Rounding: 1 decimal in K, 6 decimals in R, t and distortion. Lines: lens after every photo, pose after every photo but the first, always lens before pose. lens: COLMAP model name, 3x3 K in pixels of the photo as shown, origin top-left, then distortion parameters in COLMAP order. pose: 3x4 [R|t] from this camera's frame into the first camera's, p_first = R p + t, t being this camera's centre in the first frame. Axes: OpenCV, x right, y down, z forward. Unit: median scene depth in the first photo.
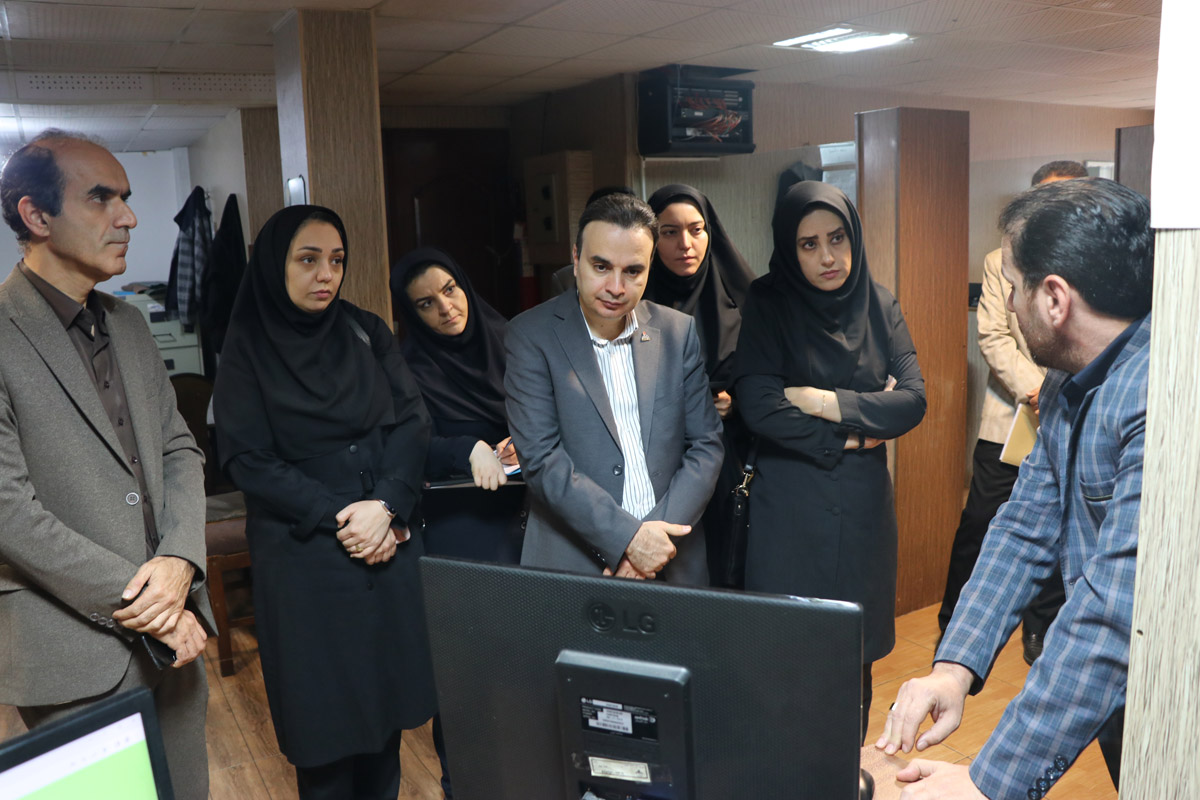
lens RADIAL K [[990.8, 0, 602.0], [0, 990.8, 378.1], [0, 0, 1]] dist [-0.233882, 0.193659]
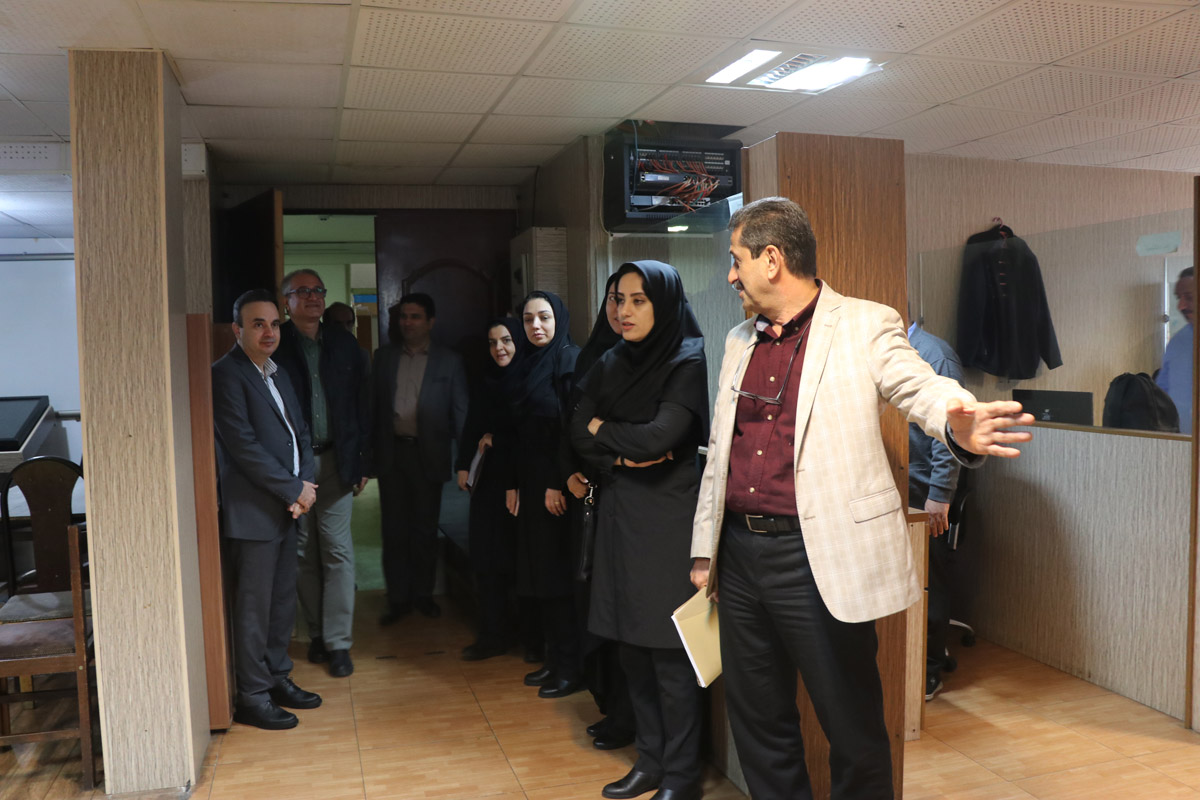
lens RADIAL K [[990.8, 0, 602.0], [0, 990.8, 378.1], [0, 0, 1]] dist [-0.233882, 0.193659]
pose [[0.977931, 0.018891, -0.208071, 0.229633], [-0.042127, 0.993278, -0.107814, -0.005661], [0.204636, 0.114200, 0.972154, 0.183561]]
